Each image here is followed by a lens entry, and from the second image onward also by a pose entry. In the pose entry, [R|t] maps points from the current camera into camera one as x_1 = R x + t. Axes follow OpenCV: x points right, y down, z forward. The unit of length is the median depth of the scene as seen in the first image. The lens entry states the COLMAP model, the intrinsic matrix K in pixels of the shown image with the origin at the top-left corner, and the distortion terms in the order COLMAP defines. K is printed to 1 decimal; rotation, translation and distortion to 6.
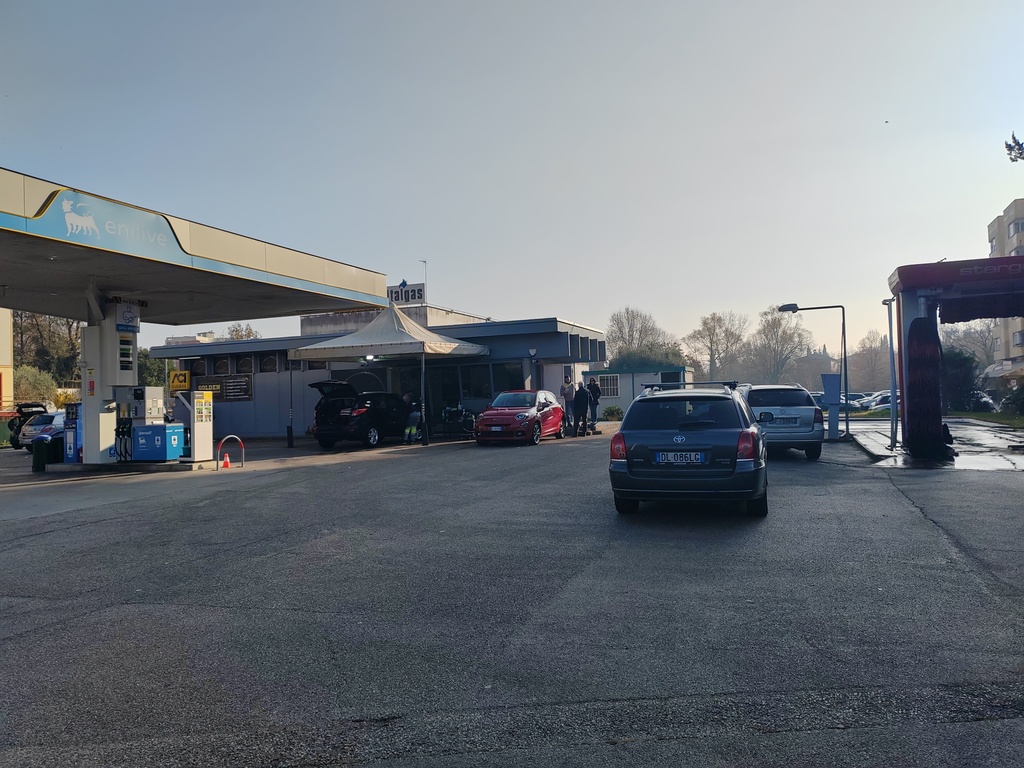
lens RADIAL K [[774.3, 0, 509.7], [0, 774.3, 378.4], [0, 0, 1]] dist [-0.004042, 0.082600]
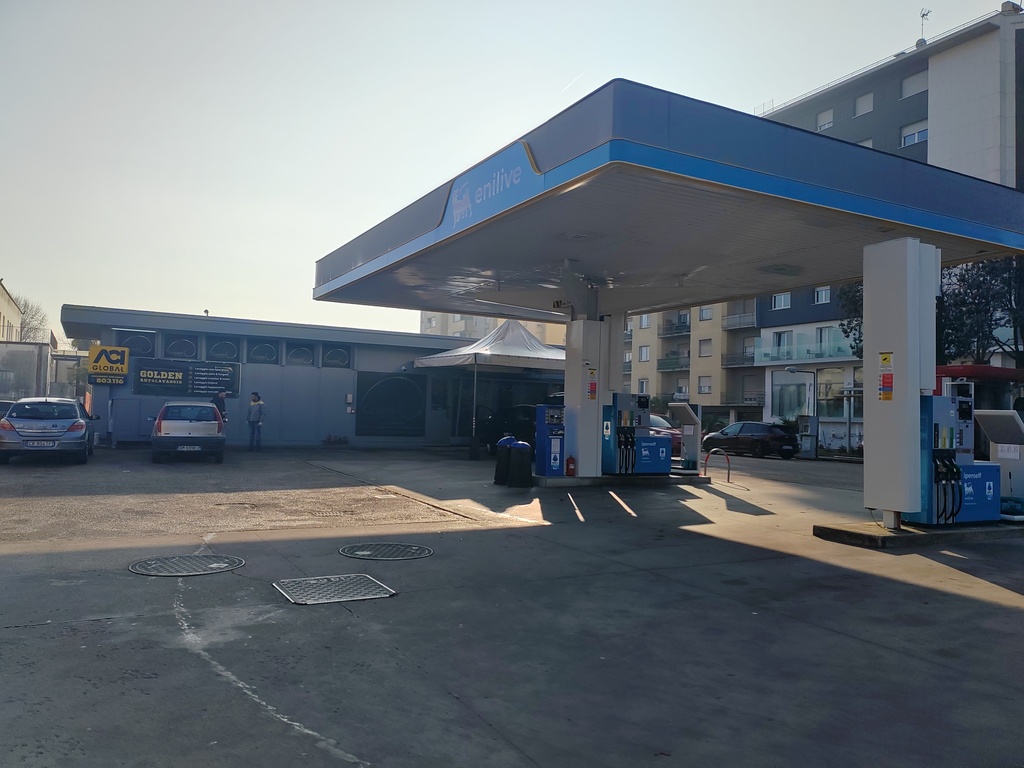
lens RADIAL K [[774.3, 0, 509.7], [0, 774.3, 378.4], [0, 0, 1]] dist [-0.004042, 0.082600]
pose [[0.650459, 0.089562, 0.754242, -1.248977], [-0.073620, 0.995782, -0.054754, 0.053034], [-0.755965, -0.019912, 0.654309, 0.495013]]
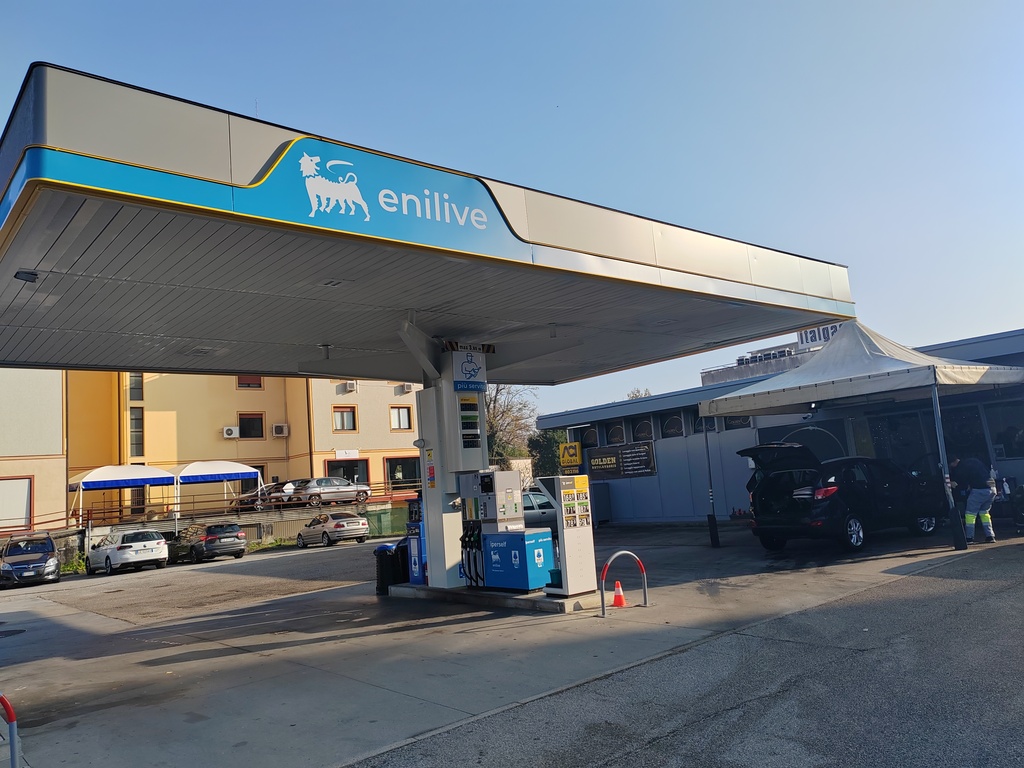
lens RADIAL K [[774.3, 0, 509.7], [0, 774.3, 378.4], [0, 0, 1]] dist [-0.004042, 0.082600]
pose [[0.872155, -0.104725, -0.477890, -0.135059], [0.065866, 0.993062, -0.097413, -0.002914], [0.484776, 0.053483, 0.873002, 0.421482]]
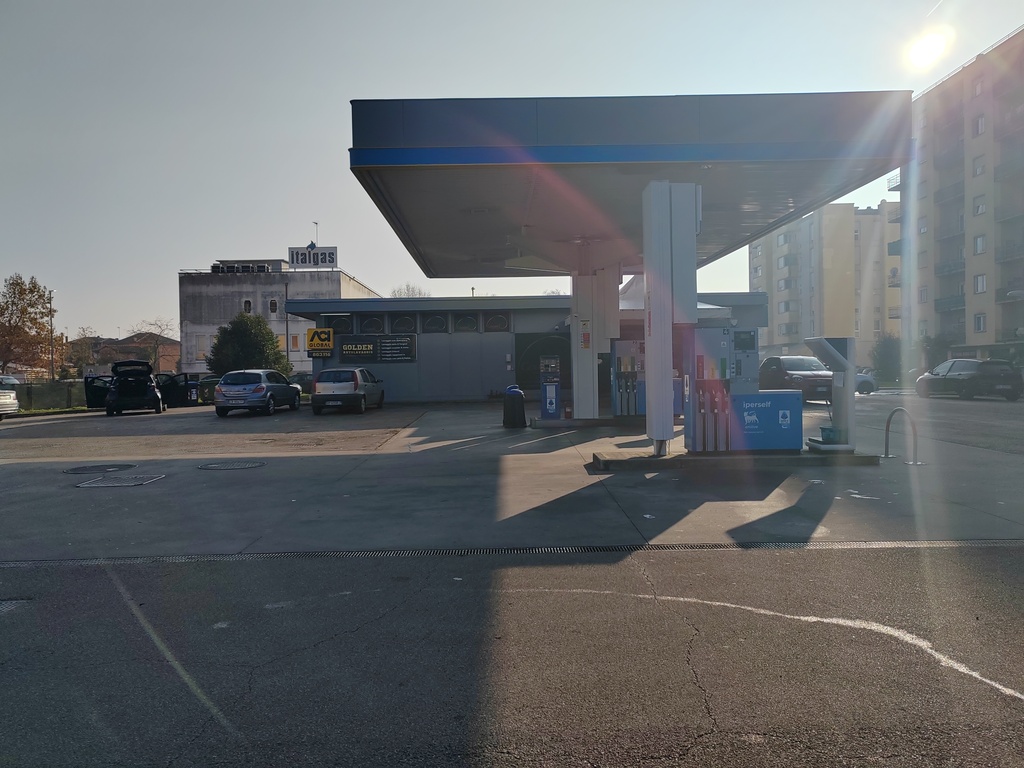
lens RADIAL K [[774.3, 0, 509.7], [0, 774.3, 378.4], [0, 0, 1]] dist [-0.004042, 0.082600]
pose [[0.928780, 0.013646, 0.370380, -0.970393], [-0.023995, 0.999439, 0.023348, 0.039137], [-0.369854, -0.030572, 0.928587, 0.144346]]
